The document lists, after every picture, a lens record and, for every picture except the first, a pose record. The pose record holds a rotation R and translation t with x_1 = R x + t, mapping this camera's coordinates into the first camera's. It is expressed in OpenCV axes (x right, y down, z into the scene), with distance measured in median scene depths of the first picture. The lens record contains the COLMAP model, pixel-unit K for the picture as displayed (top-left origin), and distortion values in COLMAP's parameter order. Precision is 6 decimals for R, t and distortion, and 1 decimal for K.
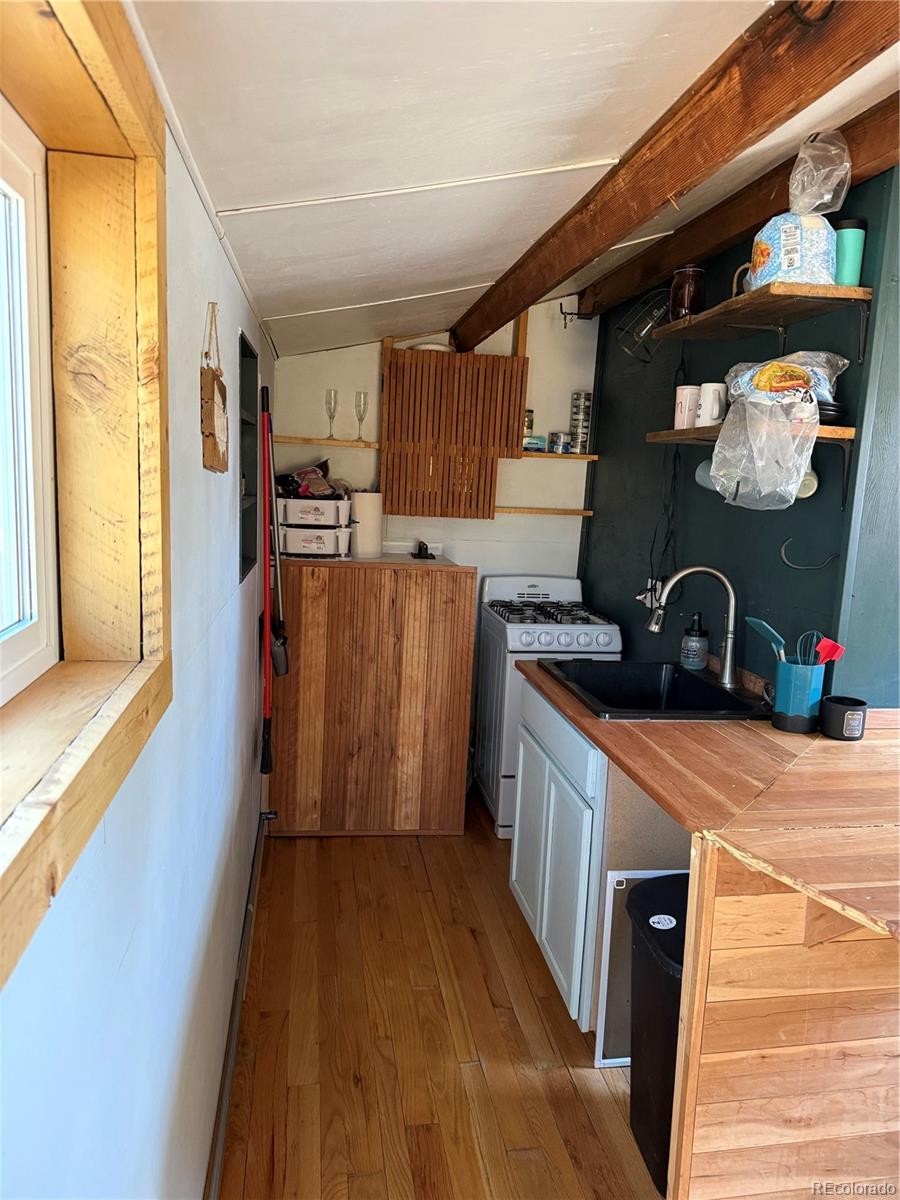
lens RADIAL K [[837.3, 0, 448.0], [0, 837.3, 591.6], [0, 0, 1]] dist [0.020321, -0.047616]
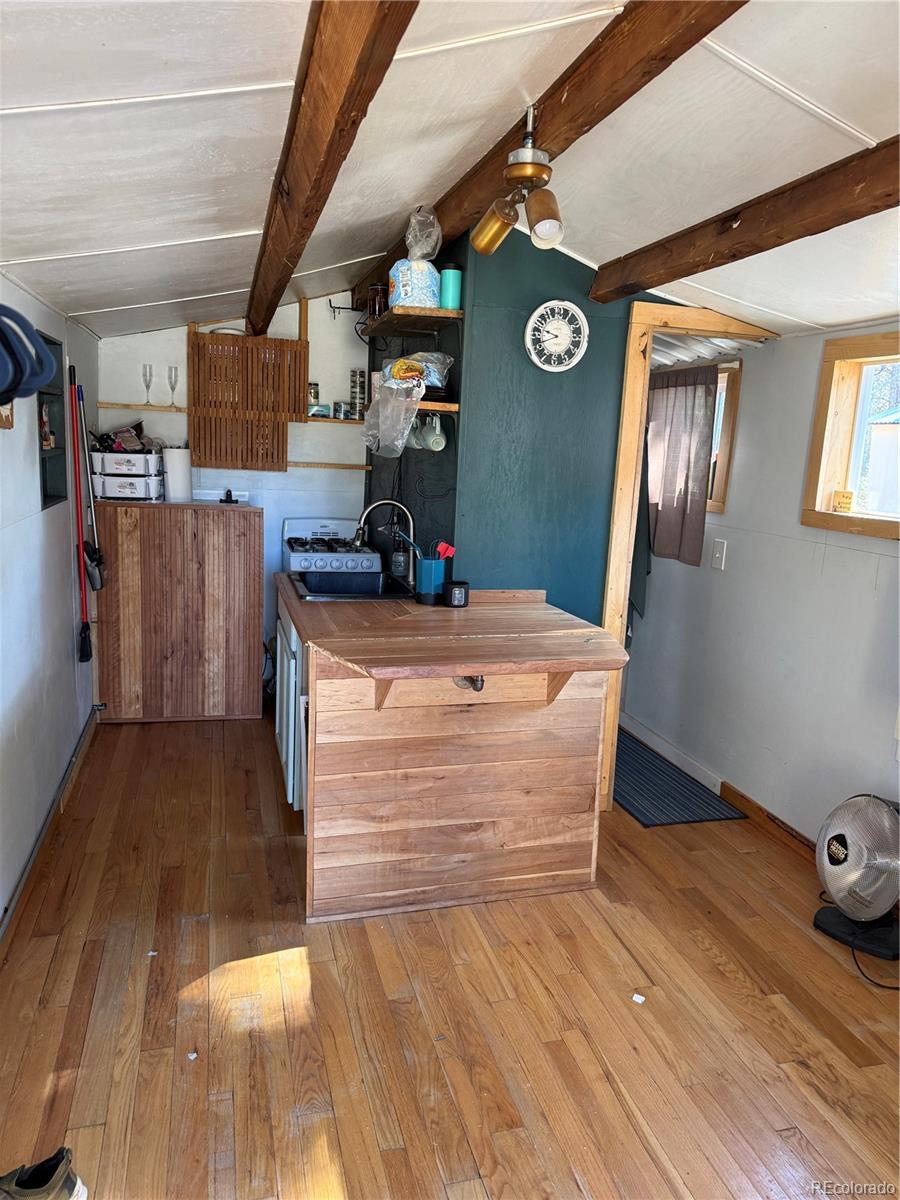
lens RADIAL K [[837.3, 0, 481.5], [0, 837.3, 603.7], [0, 0, 1]] dist [0.020321, -0.047616]
pose [[0.990135, -0.018758, 0.138854, 0.182698], [0.011715, 0.998611, 0.051369, 0.054399], [-0.139624, -0.049236, 0.988980, -0.316914]]
